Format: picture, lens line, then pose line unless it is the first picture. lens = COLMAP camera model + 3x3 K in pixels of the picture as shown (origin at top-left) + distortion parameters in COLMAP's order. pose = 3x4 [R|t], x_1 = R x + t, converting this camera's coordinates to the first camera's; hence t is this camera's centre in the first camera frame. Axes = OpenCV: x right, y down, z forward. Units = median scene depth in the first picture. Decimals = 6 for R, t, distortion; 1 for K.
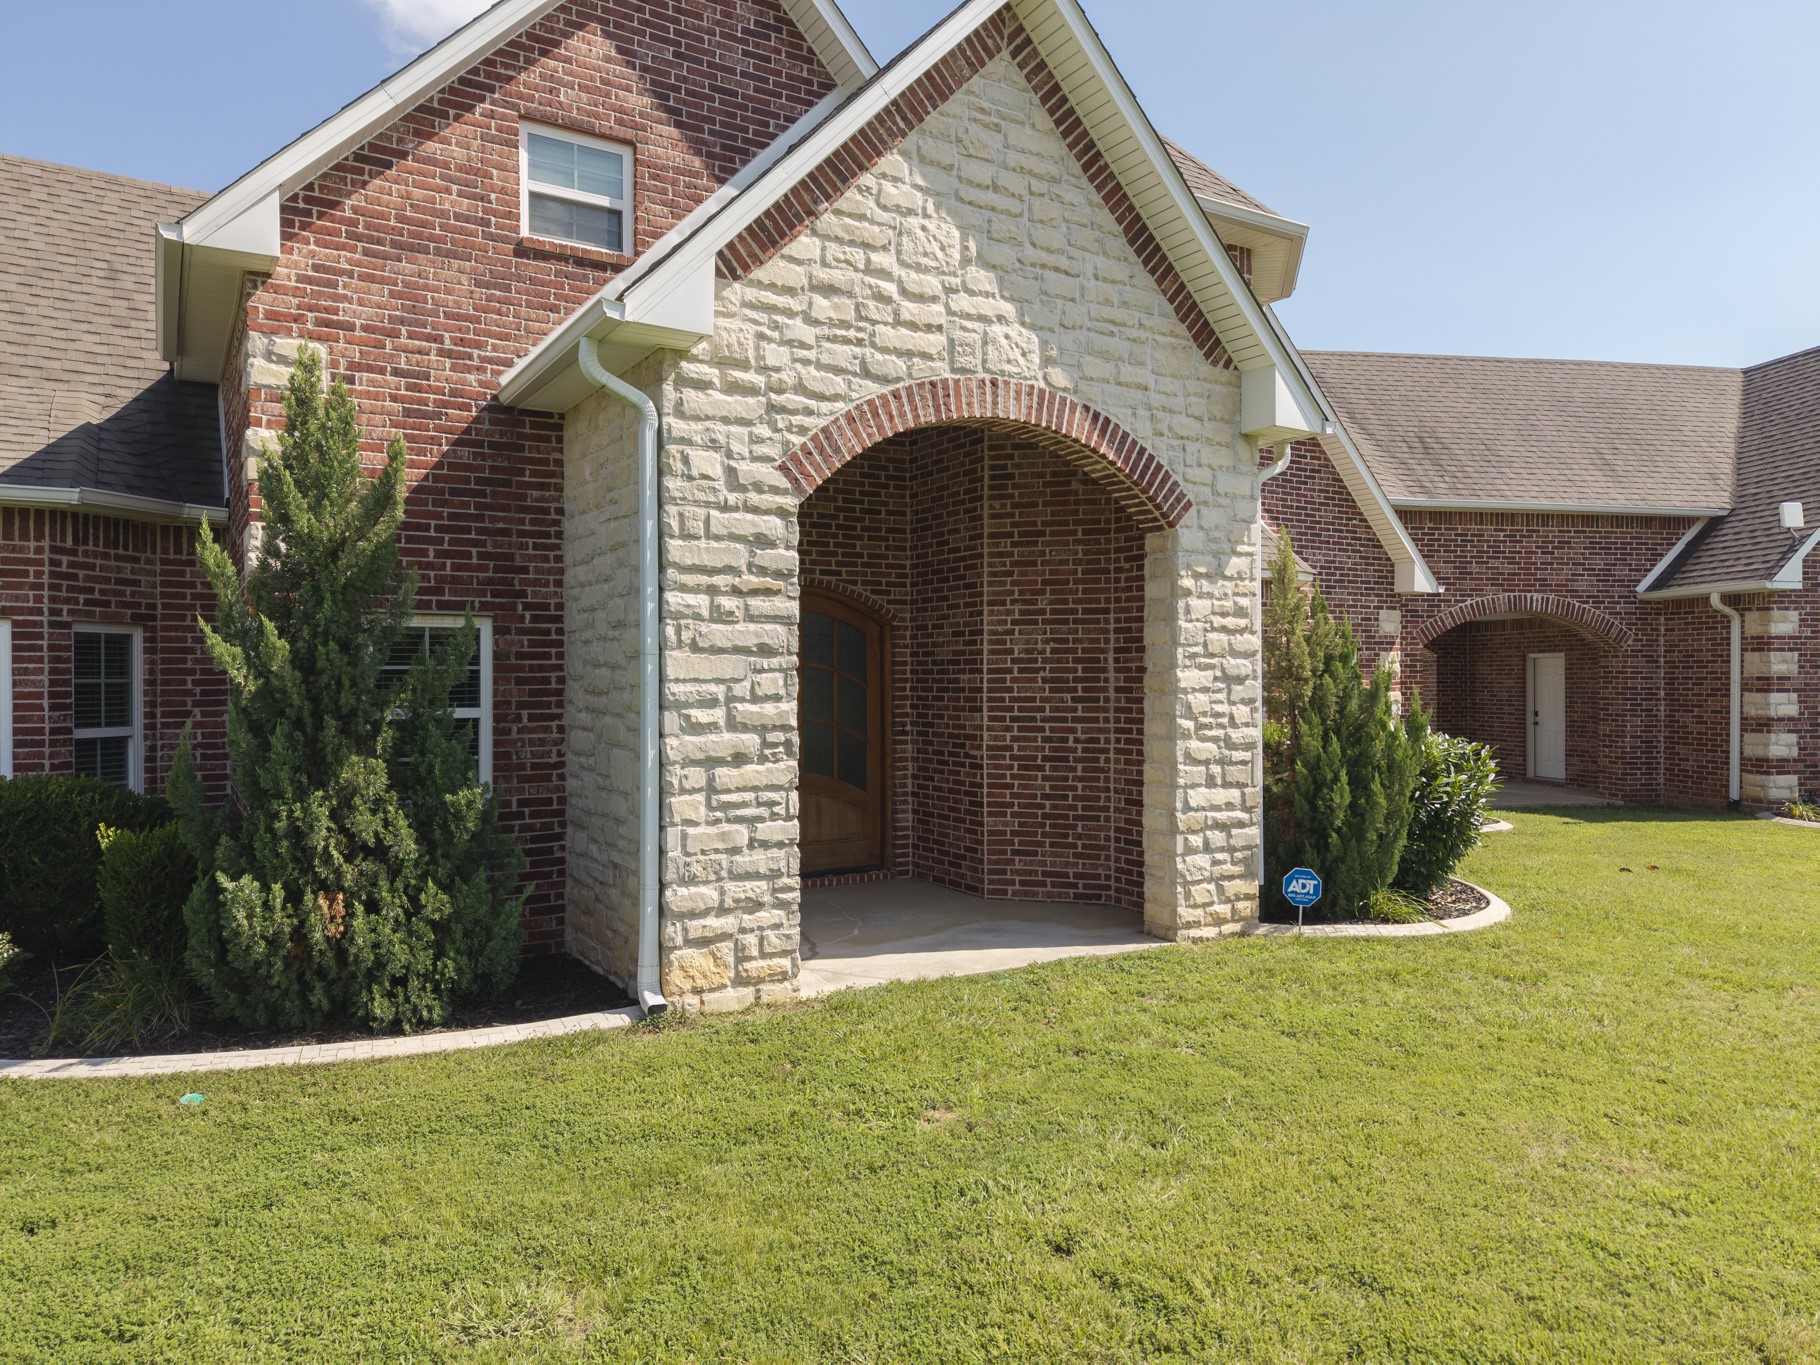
lens RADIAL K [[1219.7, 0, 916.3], [0, 1219.7, 688.1], [0, 0, 1]] dist [0.066170, -0.103844]
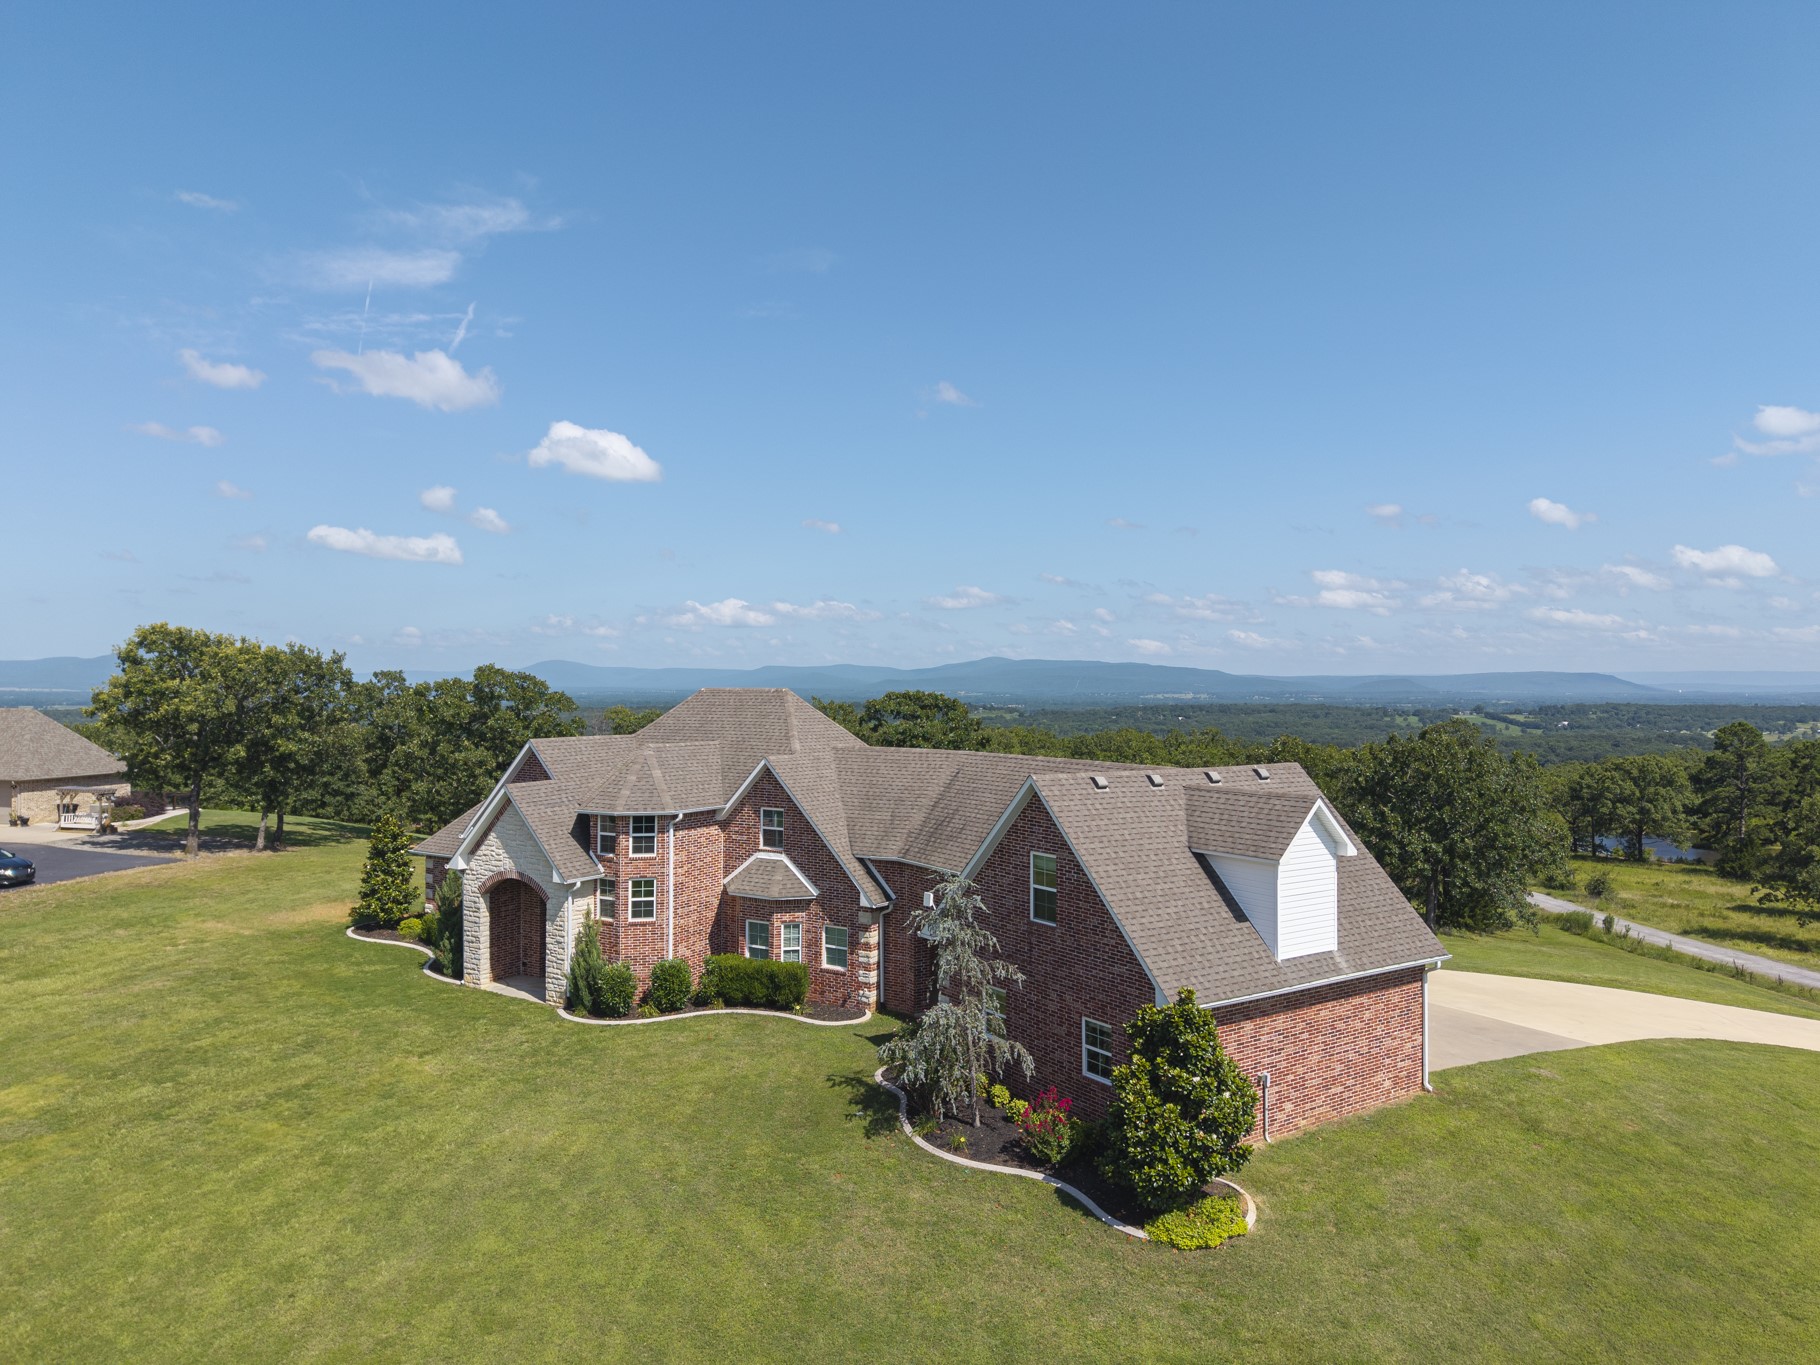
lens RADIAL K [[1251.1, 0, 905.3], [0, 1251.1, 681.7], [0, 0, 1]] dist [0.044243, -0.034433]
pose [[0.415921, 0.003994, -0.909392, 4.443554], [-0.007236, 0.999973, 0.001082, -0.867827], [0.909372, 0.006131, 0.415938, 0.319467]]
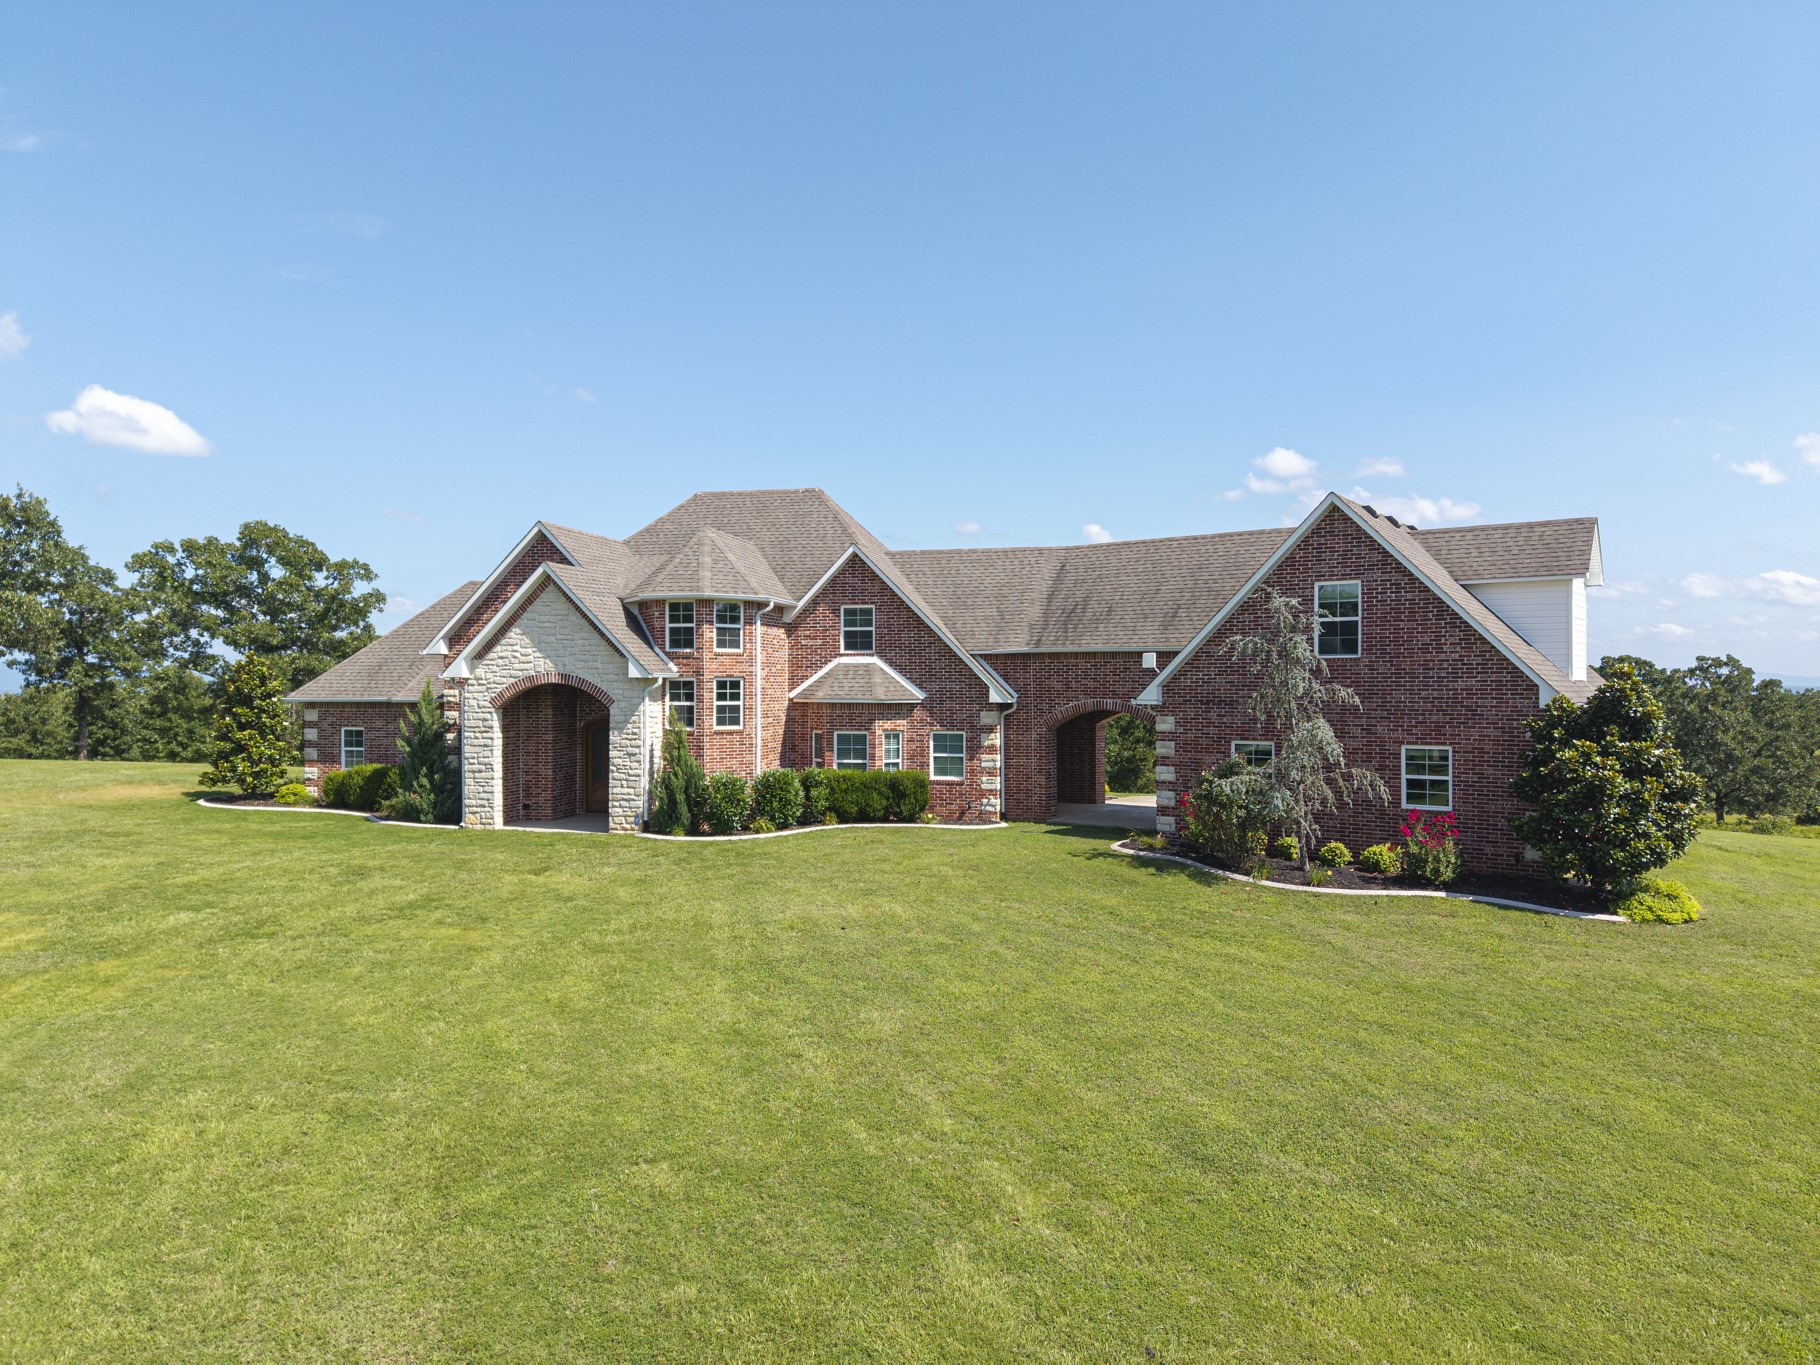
lens RADIAL K [[1219.7, 0, 916.3], [0, 1219.7, 688.1], [0, 0, 1]] dist [0.066170, -0.103844]
pose [[0.707347, 0.003353, -0.706859, 3.046044], [-0.005635, 0.999984, -0.000895, -0.182050], [0.706844, 0.004616, 0.707354, -0.736020]]
